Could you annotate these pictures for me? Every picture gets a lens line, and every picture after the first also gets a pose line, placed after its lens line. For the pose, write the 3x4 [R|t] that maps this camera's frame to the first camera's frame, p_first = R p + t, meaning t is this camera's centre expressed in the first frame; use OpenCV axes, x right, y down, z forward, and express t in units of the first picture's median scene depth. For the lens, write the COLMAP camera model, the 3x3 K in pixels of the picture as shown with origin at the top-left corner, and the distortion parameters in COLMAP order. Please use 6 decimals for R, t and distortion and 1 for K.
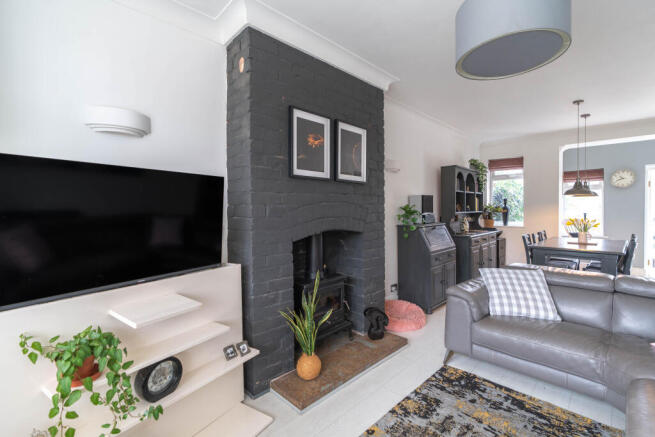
lens RADIAL K [[294.9, 0, 328.6], [0, 294.9, 213.0], [0, 0, 1]] dist [-0.003075, -0.001239]
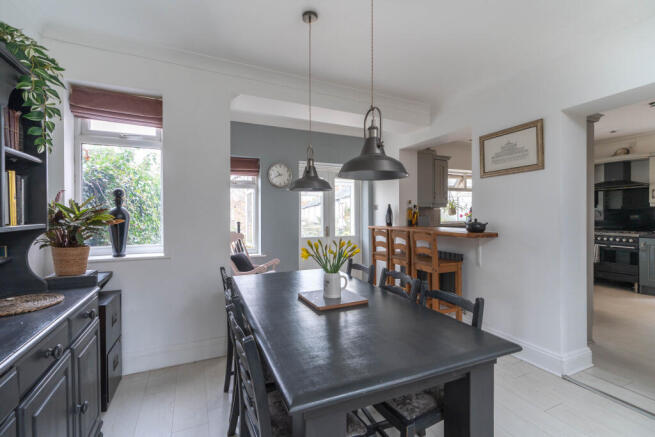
lens RADIAL K [[294.9, 0, 326.2], [0, 294.9, 217.3], [0, 0, 1]] dist [-0.003075, -0.001239]
pose [[0.358446, -0.006914, 0.933525, 0.330340], [0.004928, 0.999973, 0.005514, -0.012497], [-0.933537, 0.002624, 0.358470, 0.598181]]
